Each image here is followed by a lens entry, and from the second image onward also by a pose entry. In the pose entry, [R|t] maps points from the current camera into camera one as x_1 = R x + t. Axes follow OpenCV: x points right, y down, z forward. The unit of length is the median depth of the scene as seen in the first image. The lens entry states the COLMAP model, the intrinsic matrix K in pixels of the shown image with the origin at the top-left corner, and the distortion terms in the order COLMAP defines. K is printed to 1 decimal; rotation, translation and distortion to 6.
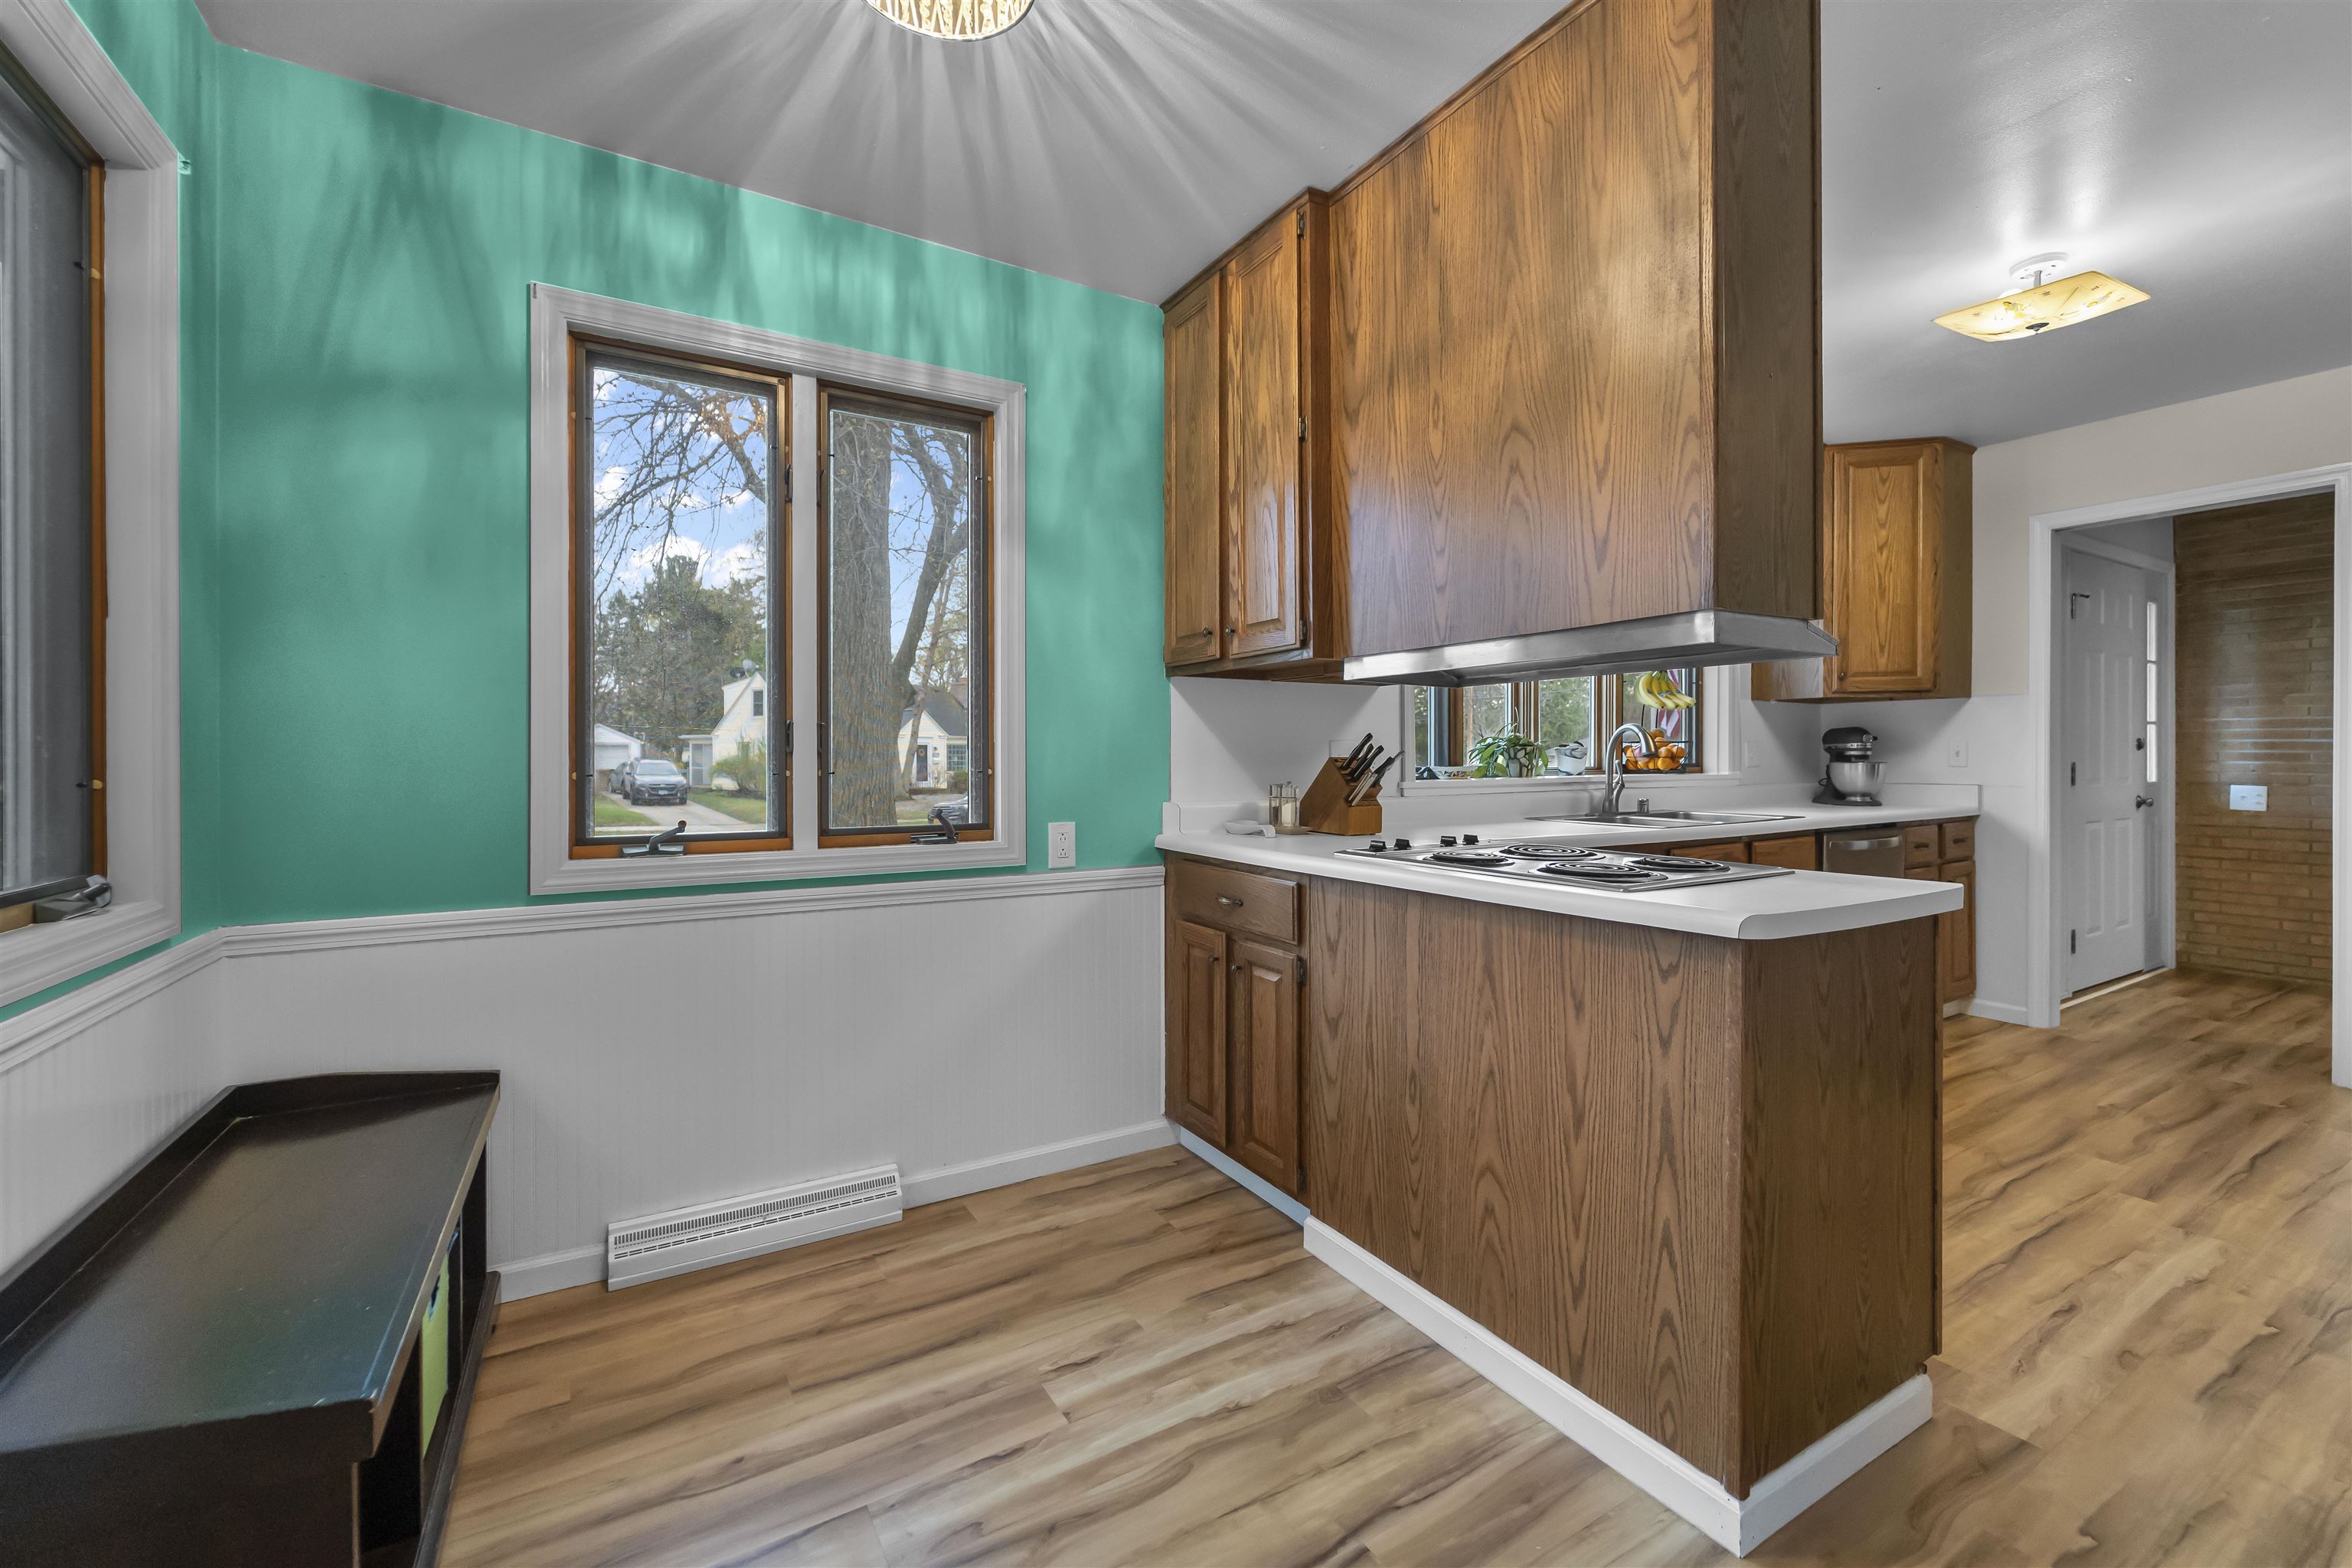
lens RADIAL K [[951.7, 0, 1186.9], [0, 951.7, 759.7], [0, 0, 1]] dist [-0.007141, 0.000018]
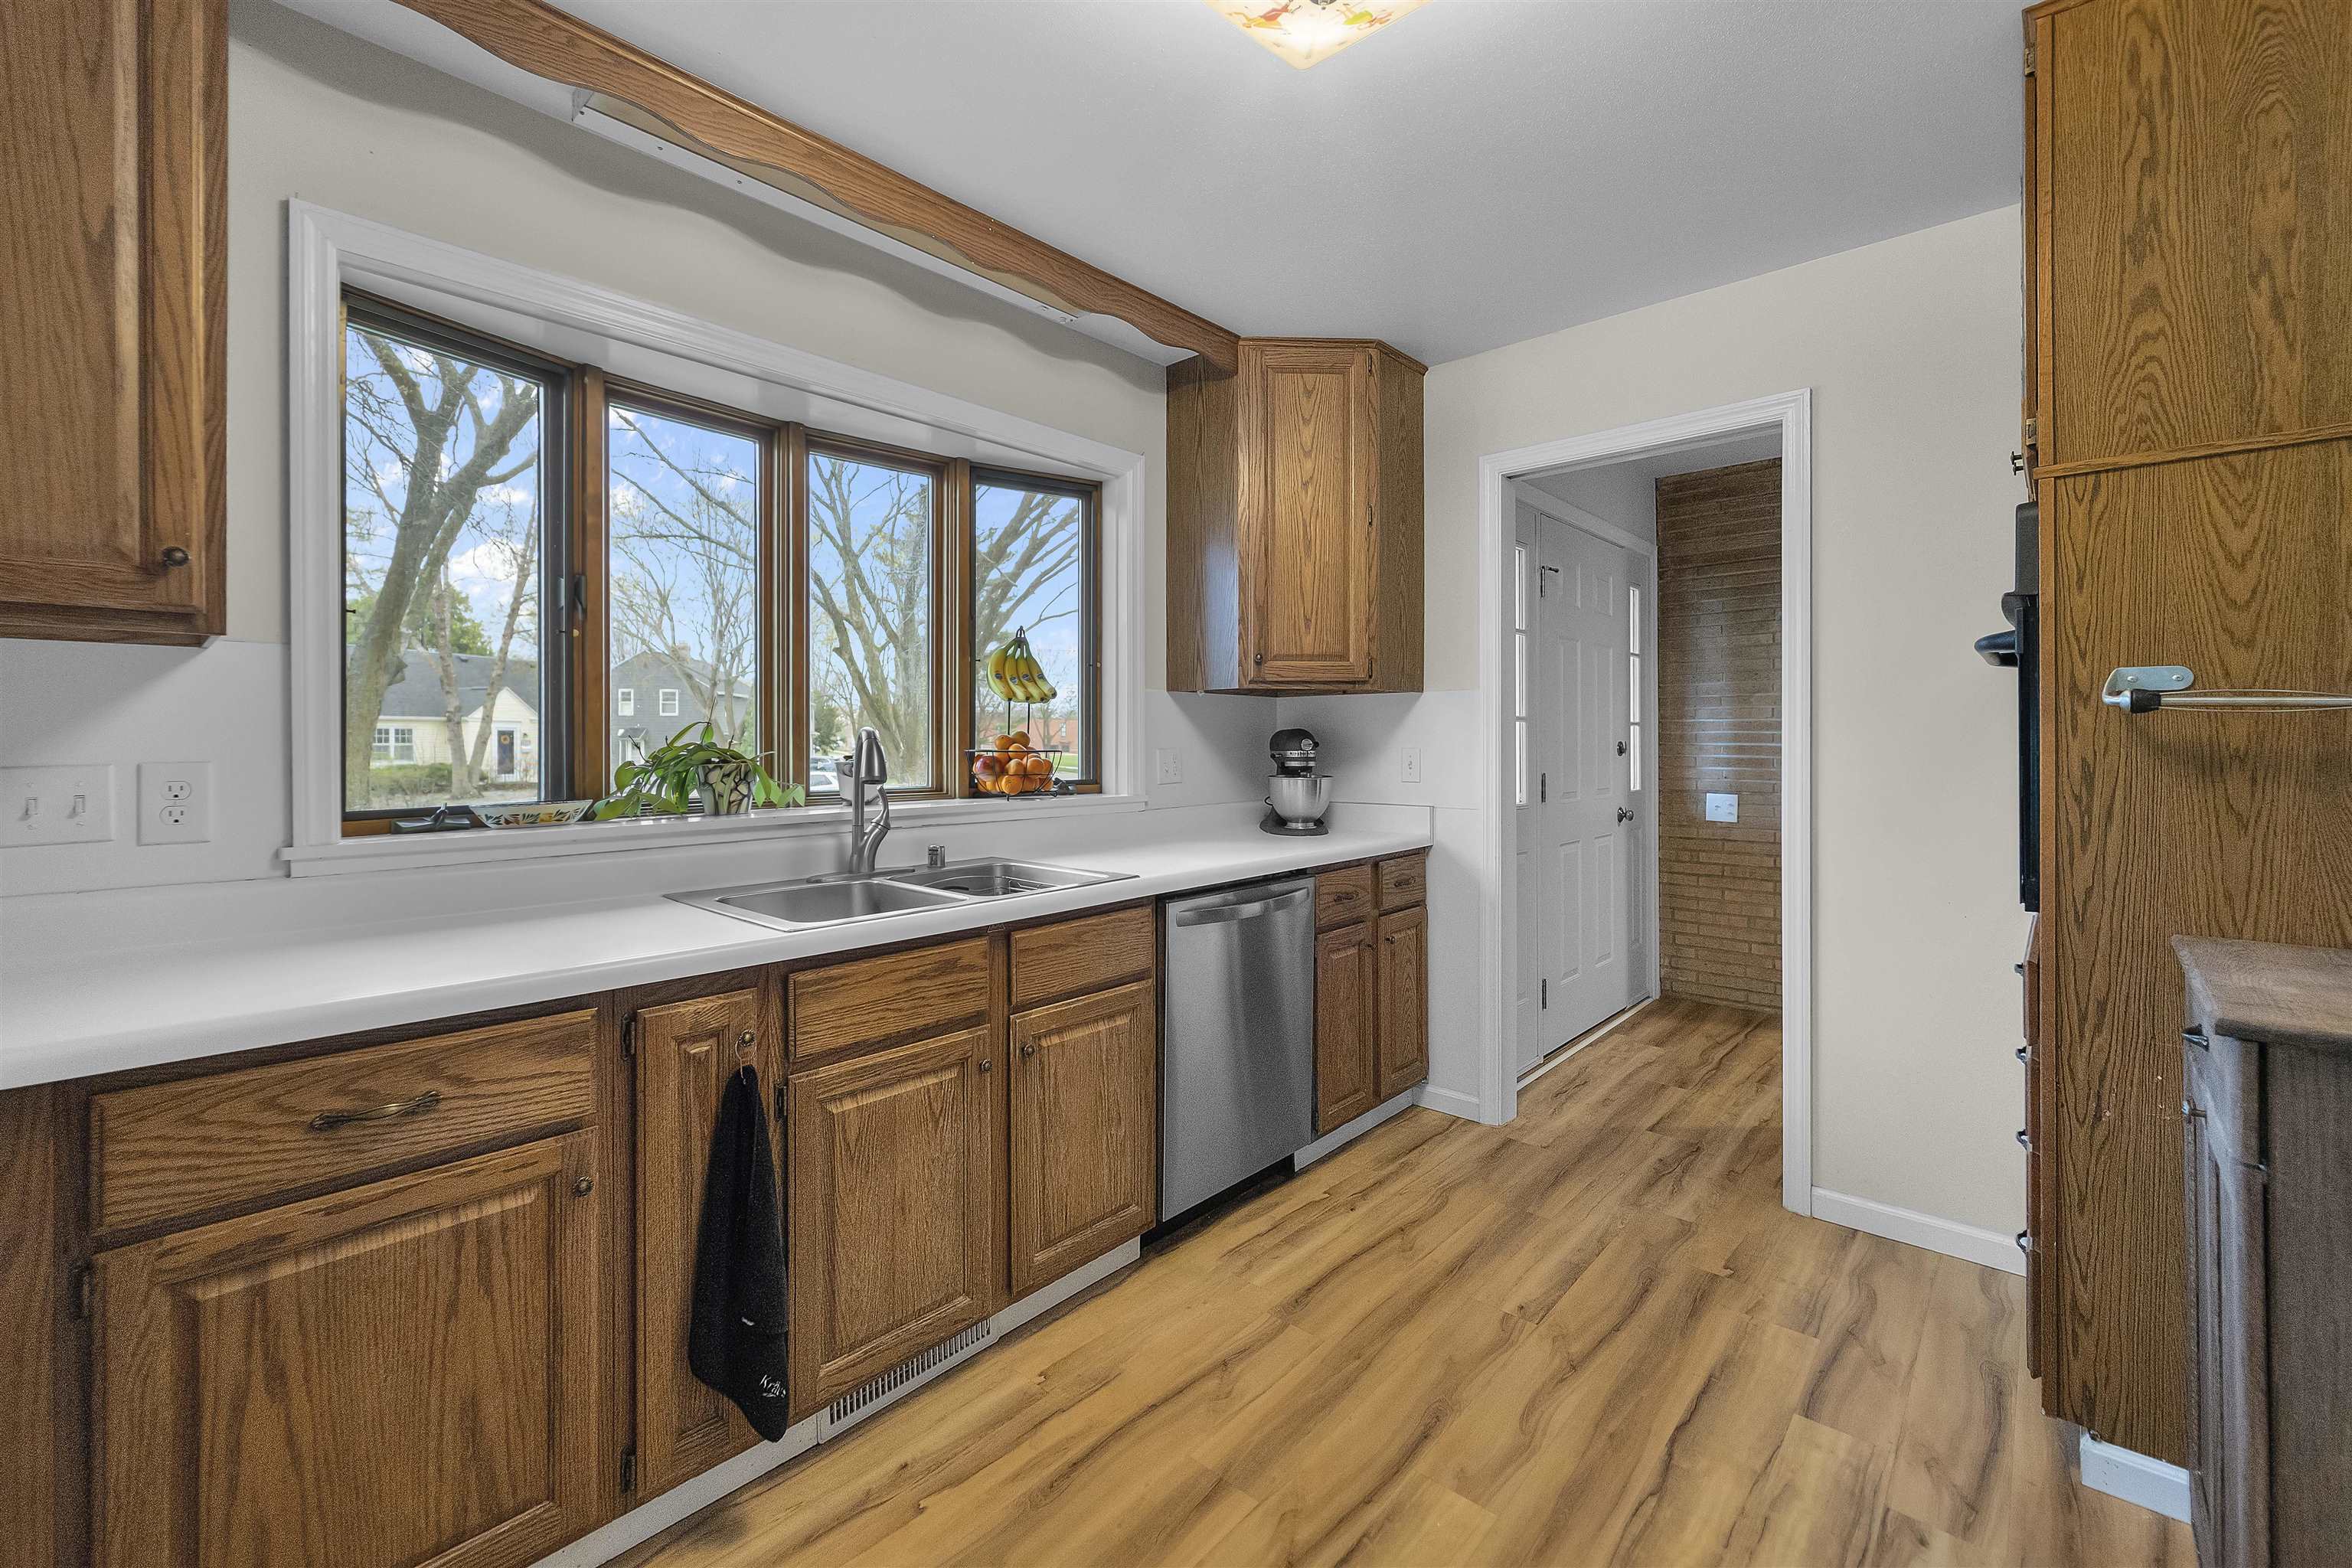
lens RADIAL K [[961.7, 0, 1176.5], [0, 961.7, 741.1], [0, 0, 1]] dist [-0.001303, -0.000250]
pose [[0.955367, 0.000404, 0.295421, 0.402929], [0.000824, 0.999992, -0.004033, -0.022714], [-0.295420, 0.004096, 0.955359, 0.311978]]
